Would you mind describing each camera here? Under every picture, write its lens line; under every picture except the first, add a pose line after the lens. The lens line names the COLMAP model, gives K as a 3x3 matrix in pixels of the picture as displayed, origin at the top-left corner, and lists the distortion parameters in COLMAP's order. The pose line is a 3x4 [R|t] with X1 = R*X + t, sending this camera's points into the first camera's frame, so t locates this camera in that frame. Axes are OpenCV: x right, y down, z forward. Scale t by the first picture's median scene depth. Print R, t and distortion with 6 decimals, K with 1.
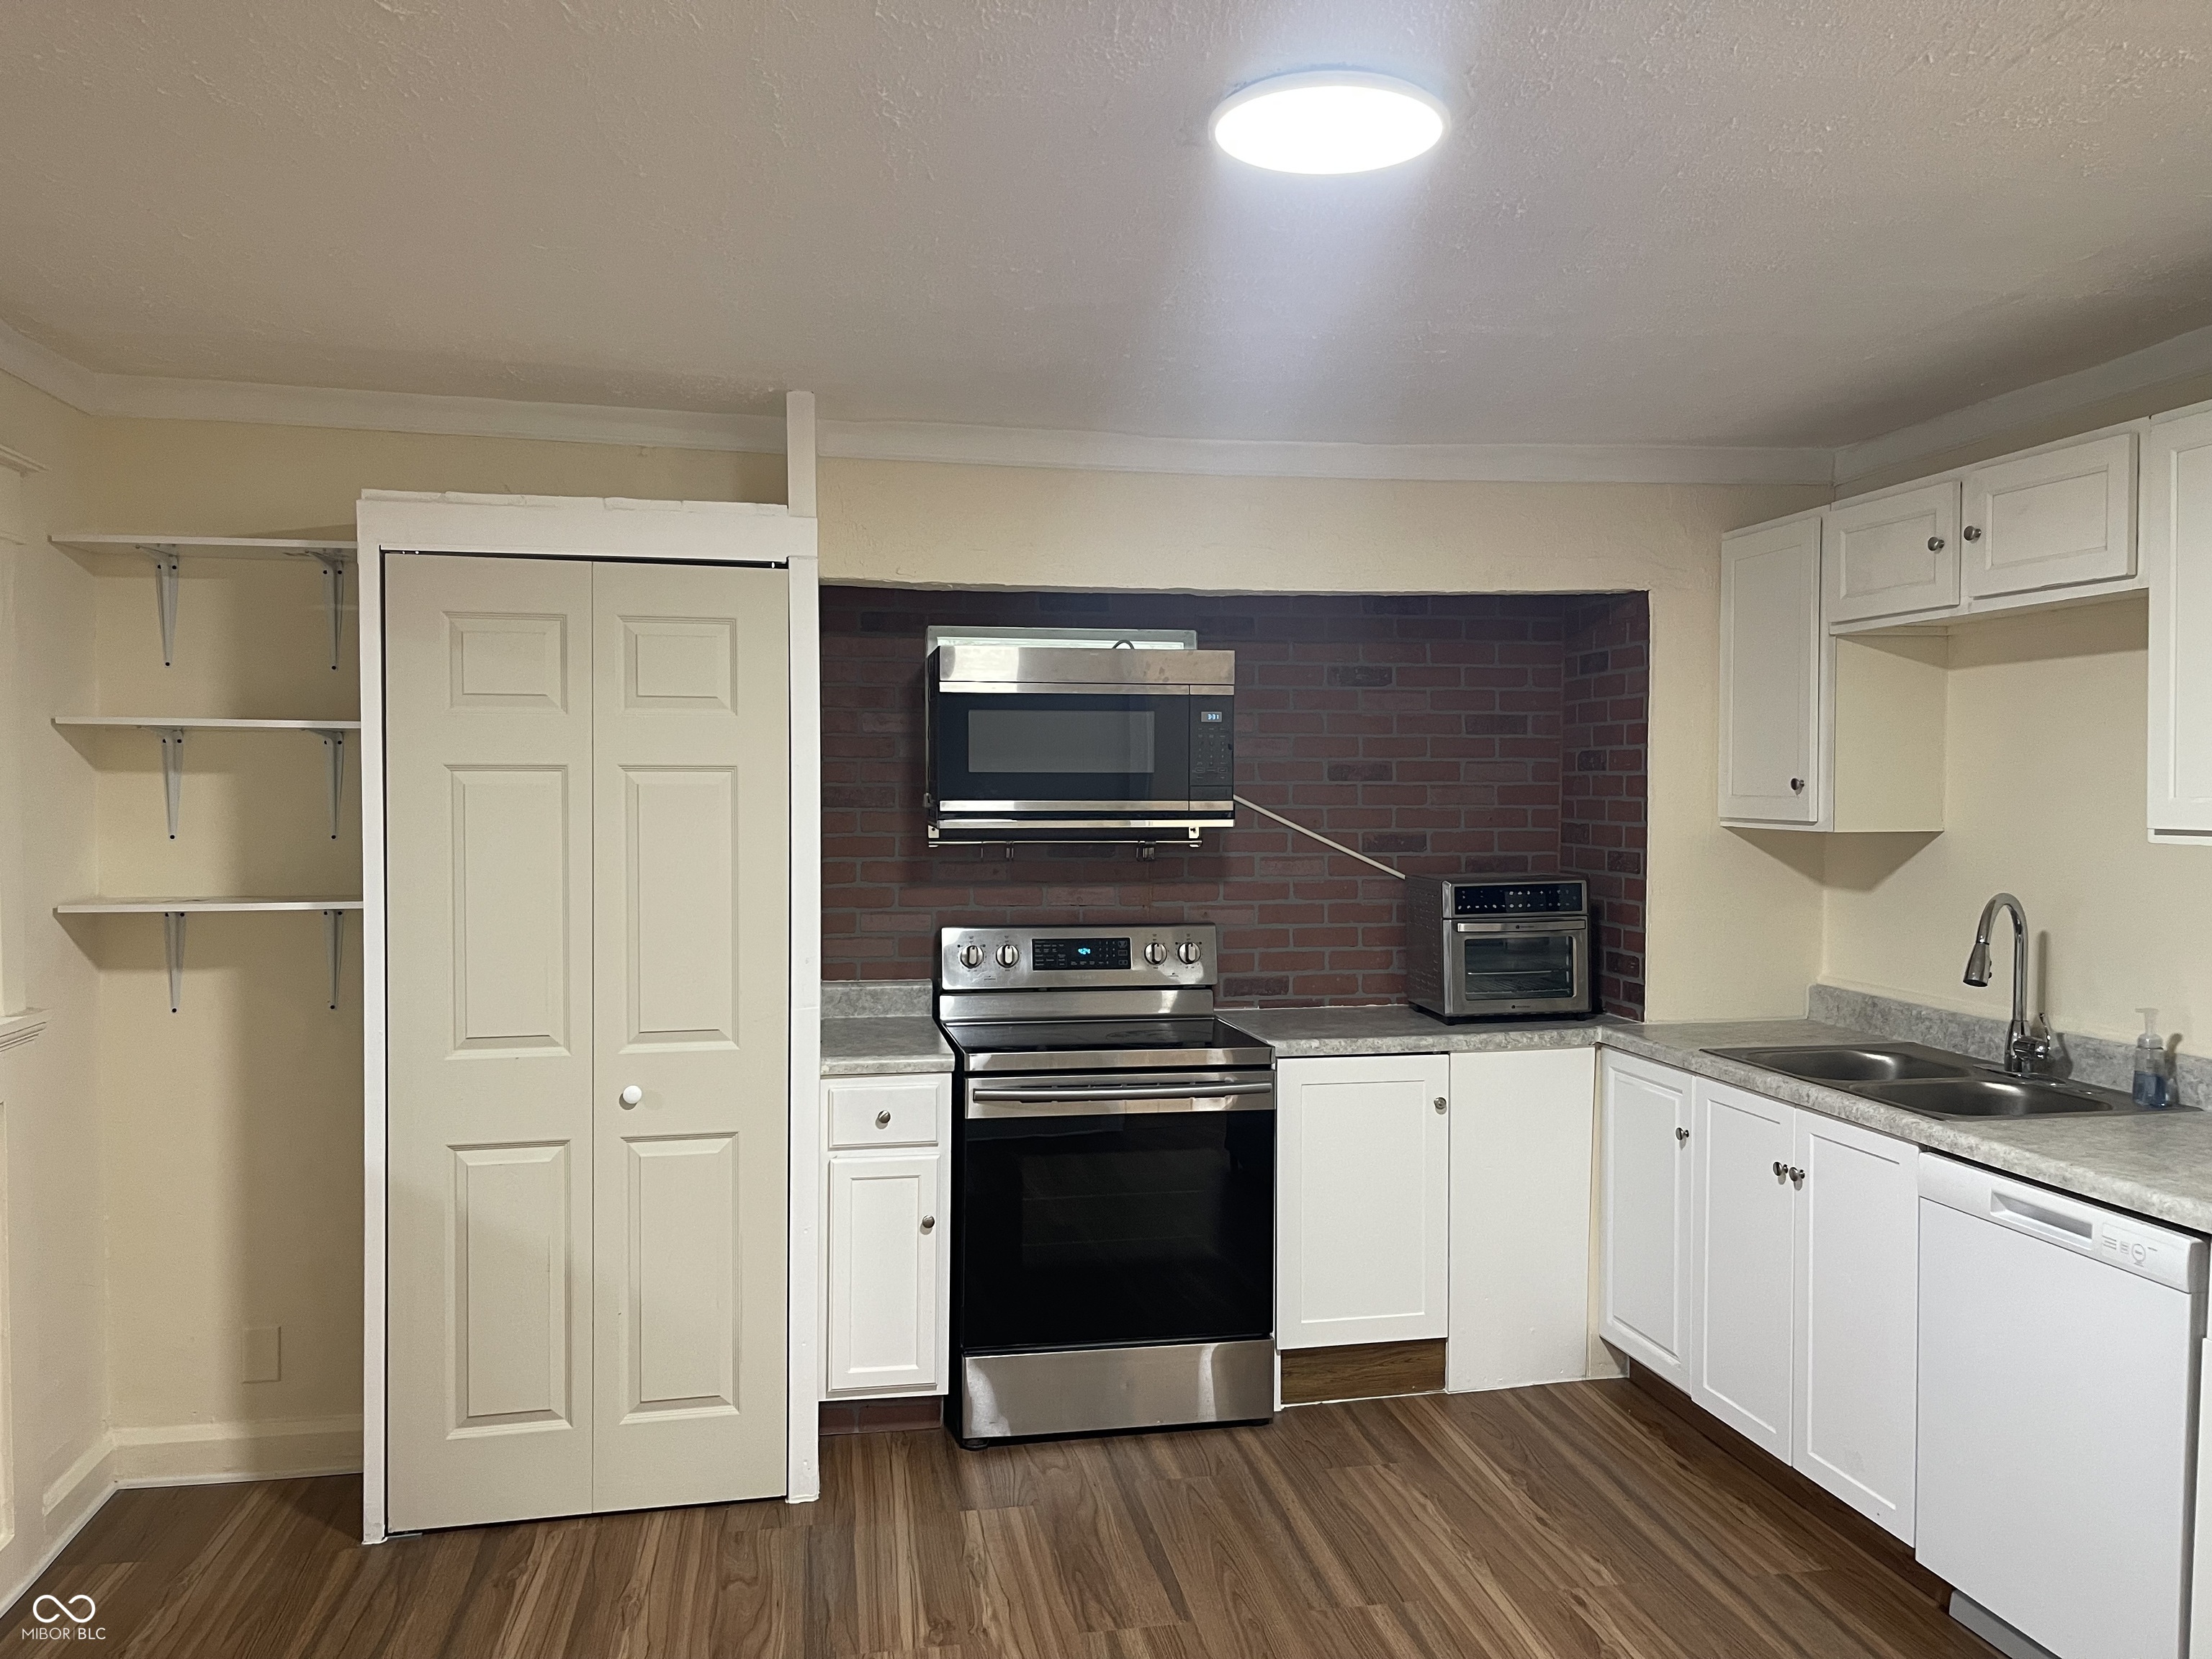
lens RADIAL K [[1651.0, 0, 1108.9], [0, 1651.0, 808.0], [0, 0, 1]] dist [-0.002180, -0.001218]
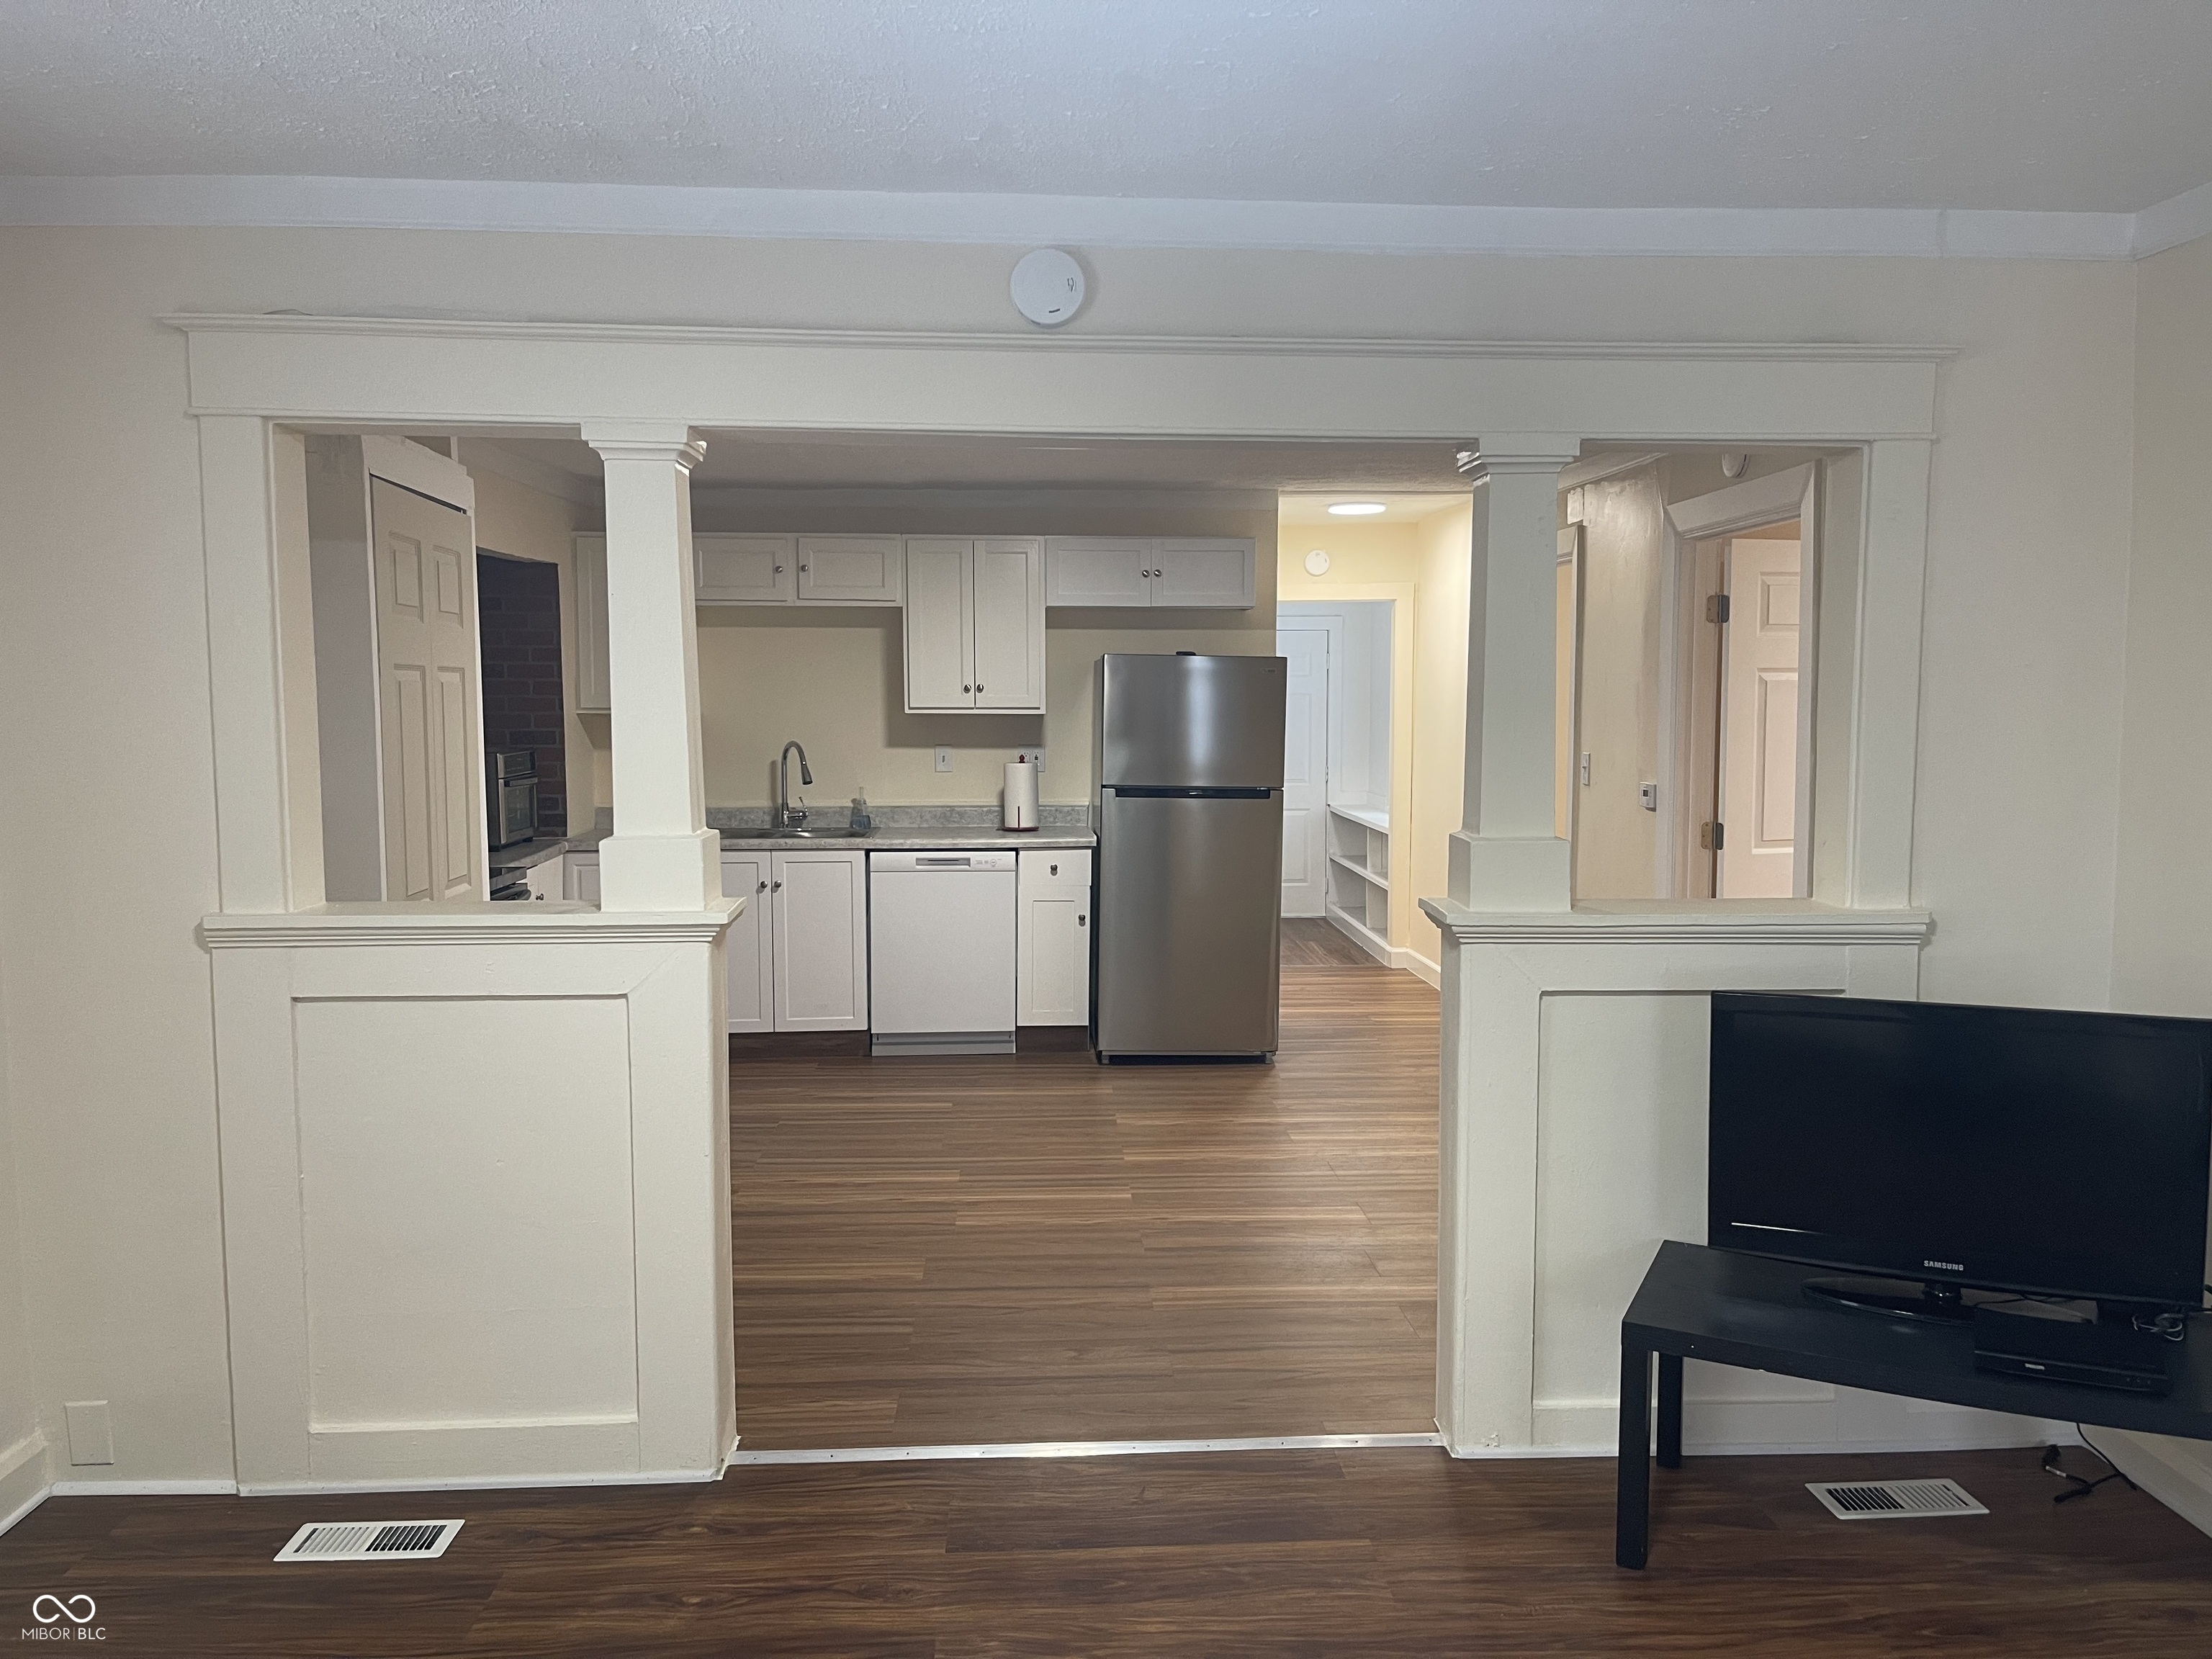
lens RADIAL K [[1625.4, 0, 1106.0], [0, 1625.4, 829.5], [0, 0, 1]] dist [0.058977, -0.001723]
pose [[0.131641, -0.079036, 0.988142, -1.200713], [0.012432, 0.996870, 0.078078, 0.005710], [-0.991219, 0.002006, 0.132212, 0.279754]]
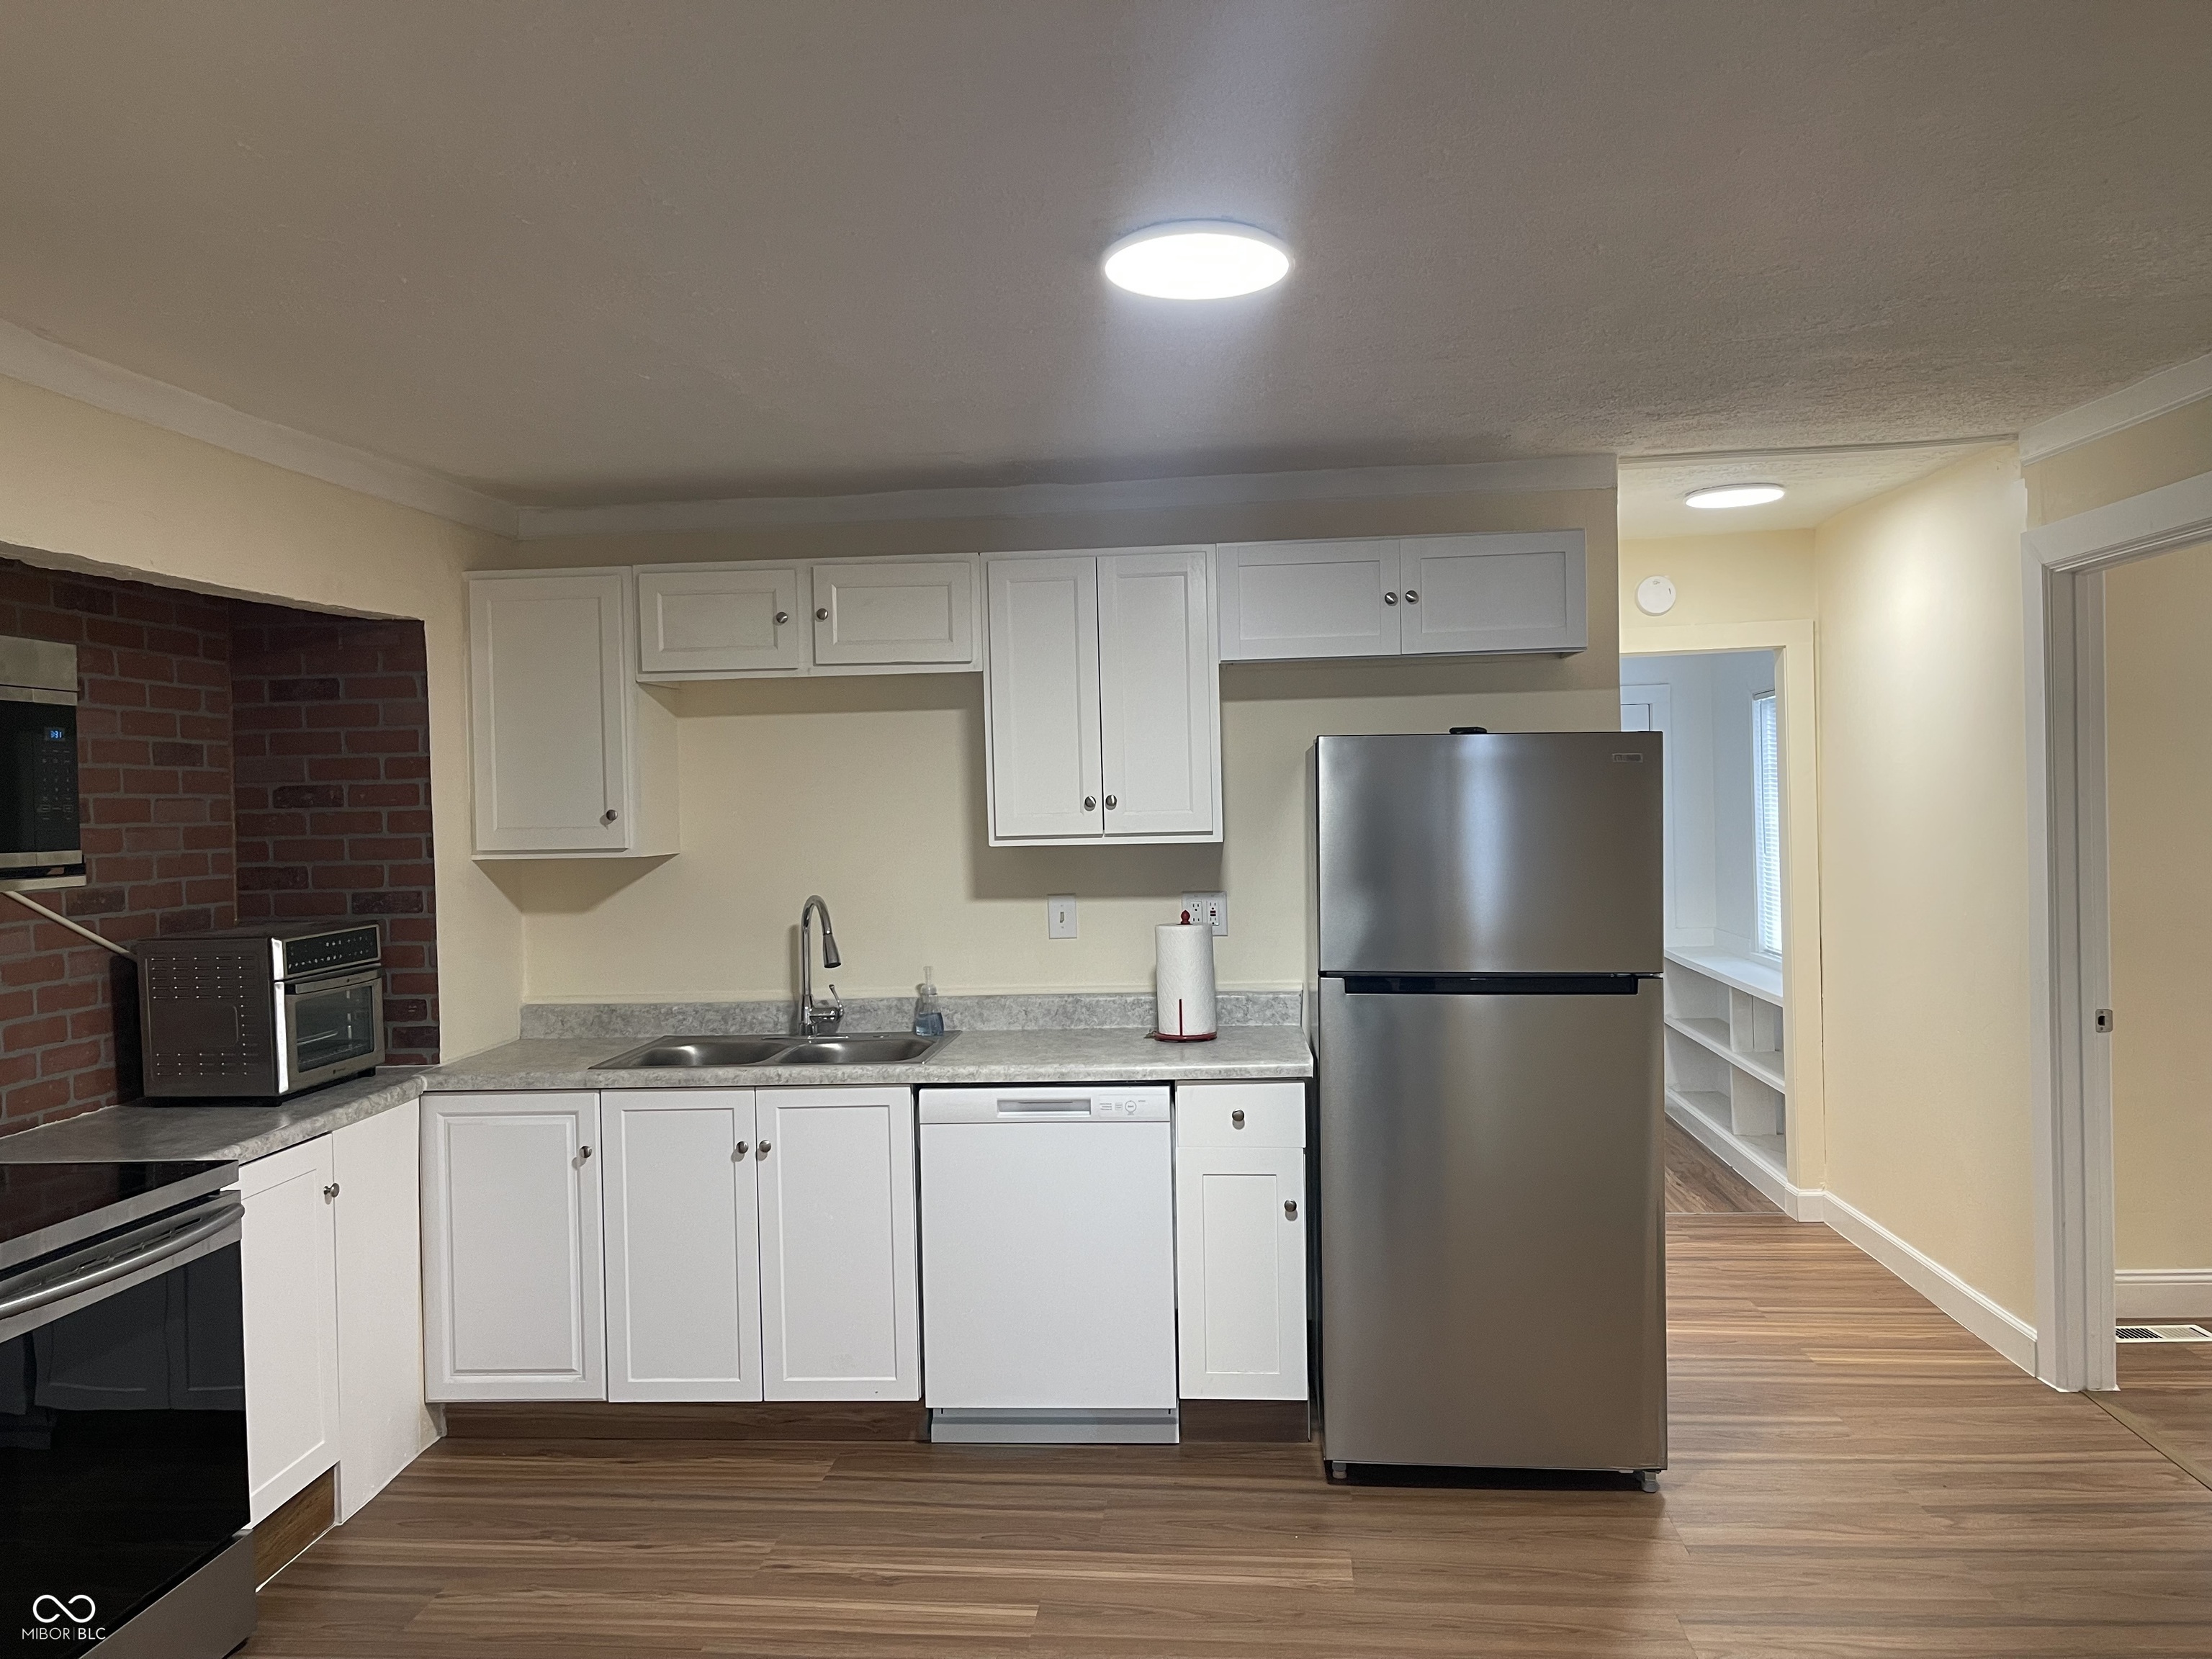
lens RADIAL K [[1625.4, 0, 1106.0], [0, 1625.4, 829.5], [0, 0, 1]] dist [0.058977, -0.001723]
pose [[0.275102, -0.021391, 0.961177, -0.508465], [0.038031, 0.999212, 0.011352, -0.004638], [-0.960663, 0.033431, 0.275699, 0.358685]]
